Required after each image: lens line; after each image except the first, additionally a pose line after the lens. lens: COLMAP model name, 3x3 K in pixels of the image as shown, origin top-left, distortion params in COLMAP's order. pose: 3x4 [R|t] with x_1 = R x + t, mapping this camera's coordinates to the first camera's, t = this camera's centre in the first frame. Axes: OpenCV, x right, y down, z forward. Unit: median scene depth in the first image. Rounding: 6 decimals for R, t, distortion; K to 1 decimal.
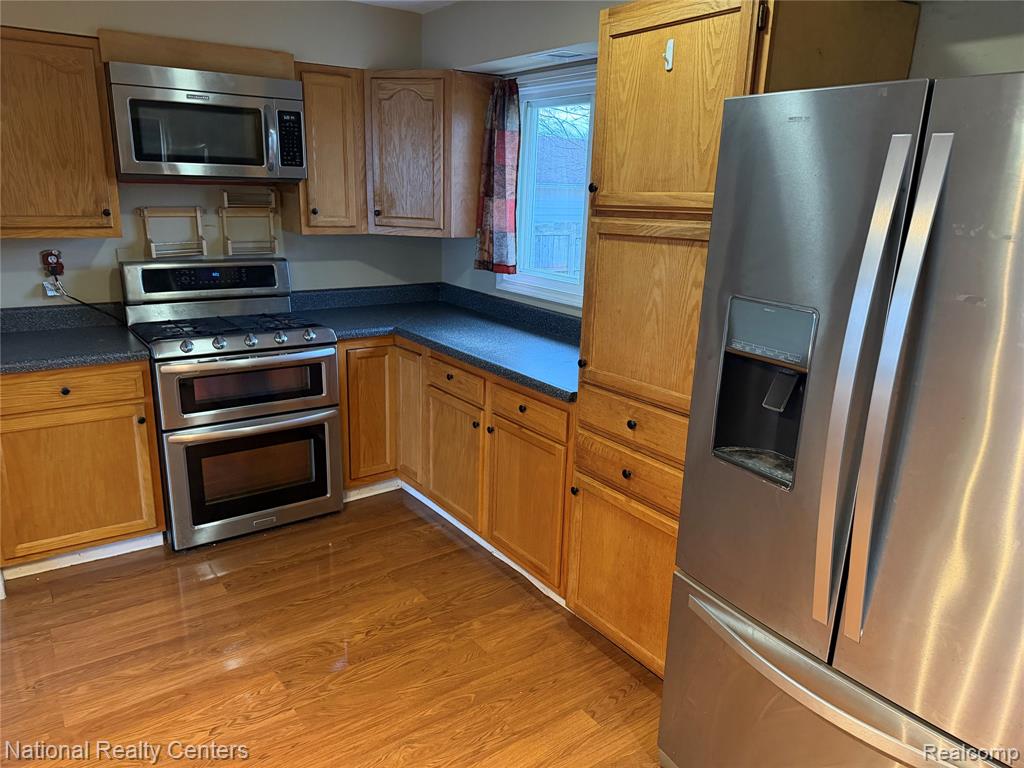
lens RADIAL K [[715.5, 0, 509.8], [0, 715.5, 394.4], [0, 0, 1]] dist [0.104536, -0.129707]
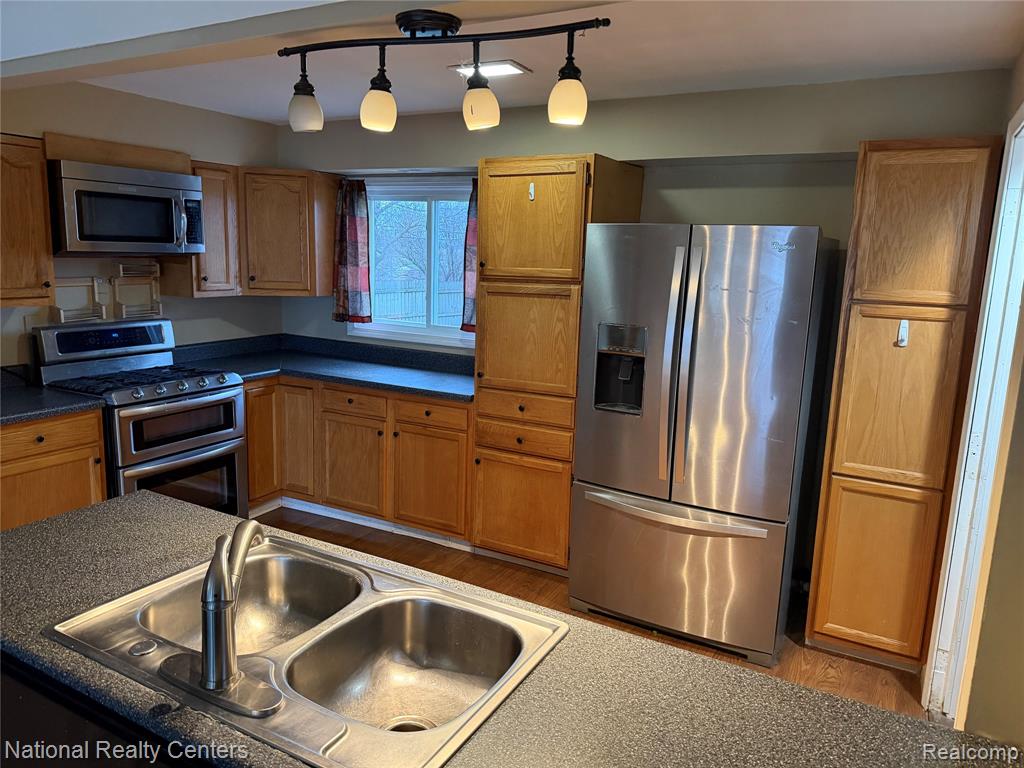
lens RADIAL K [[715.5, 0, 509.8], [0, 715.5, 394.4], [0, 0, 1]] dist [0.104536, -0.129707]
pose [[0.898133, -0.087409, 0.430949, -0.378756], [0.117802, 0.992049, -0.044293, 0.055202], [-0.423651, 0.090547, 0.901288, -0.306314]]
